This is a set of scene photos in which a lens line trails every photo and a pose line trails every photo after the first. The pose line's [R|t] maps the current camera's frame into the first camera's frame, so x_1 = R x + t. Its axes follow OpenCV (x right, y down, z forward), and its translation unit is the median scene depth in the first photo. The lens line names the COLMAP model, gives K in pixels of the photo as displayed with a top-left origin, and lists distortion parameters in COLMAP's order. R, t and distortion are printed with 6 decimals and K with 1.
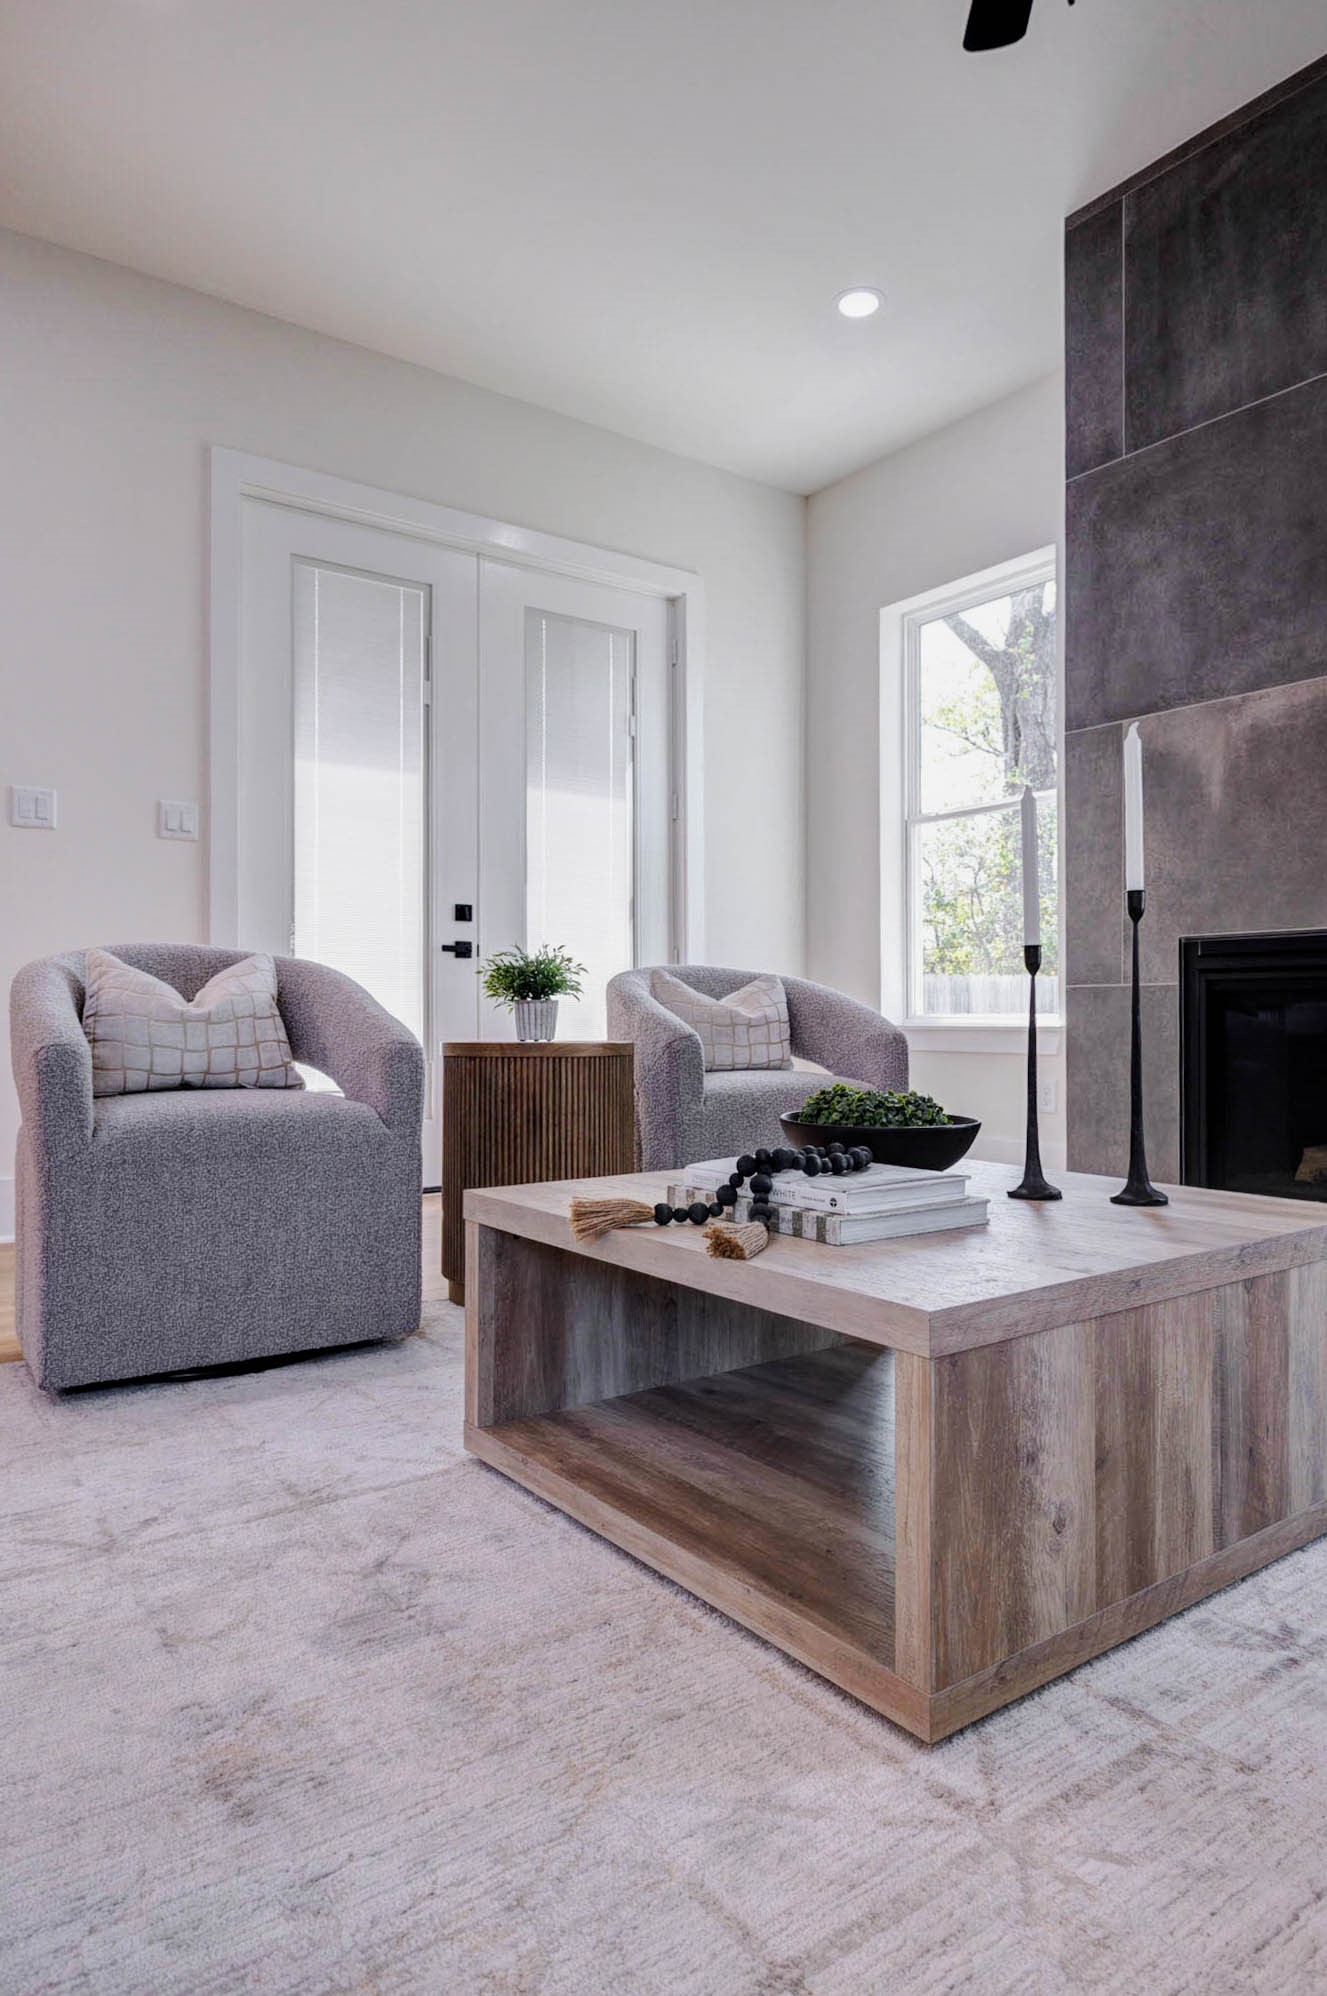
lens RADIAL K [[1212.7, 0, 660.4], [0, 1212.7, 1002.8], [0, 0, 1]] dist [-0.006971, -0.001313]
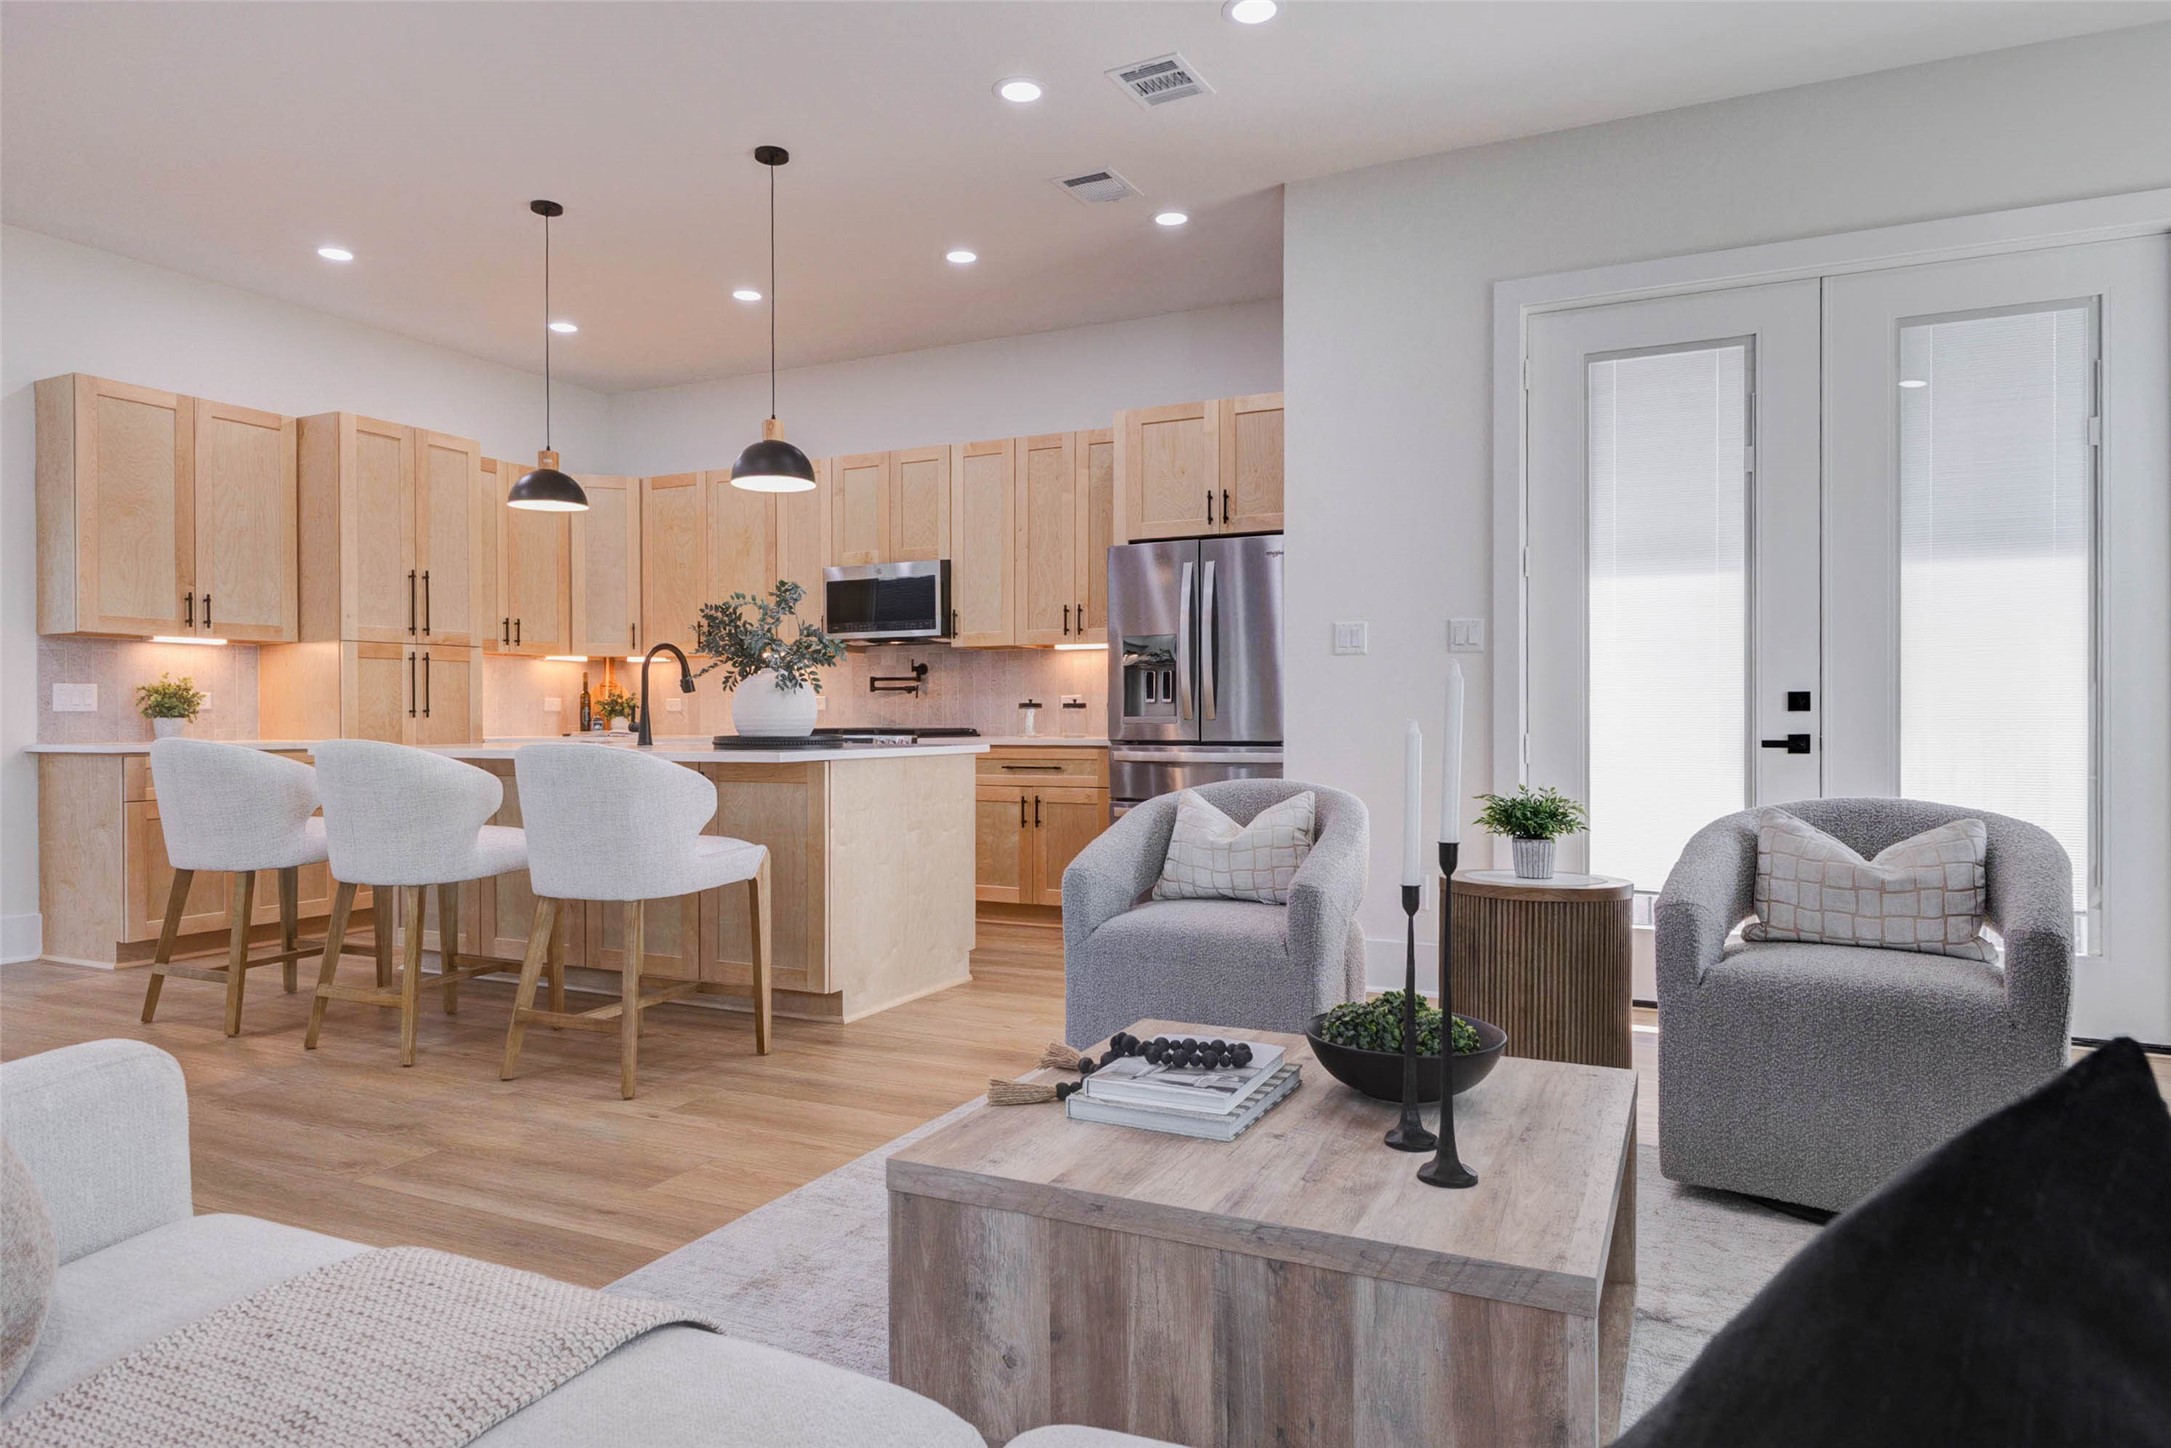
lens RADIAL K [[1315.5, 0, 1086.2], [0, 1315.5, 722.9], [0, 0, 1]] dist [0.005730, 0.000320]
pose [[0.471769, 0.003942, -0.881714, 0.659736], [0.009432, 0.999910, 0.009517, -0.112184], [0.881672, -0.012806, 0.471689, 0.163564]]
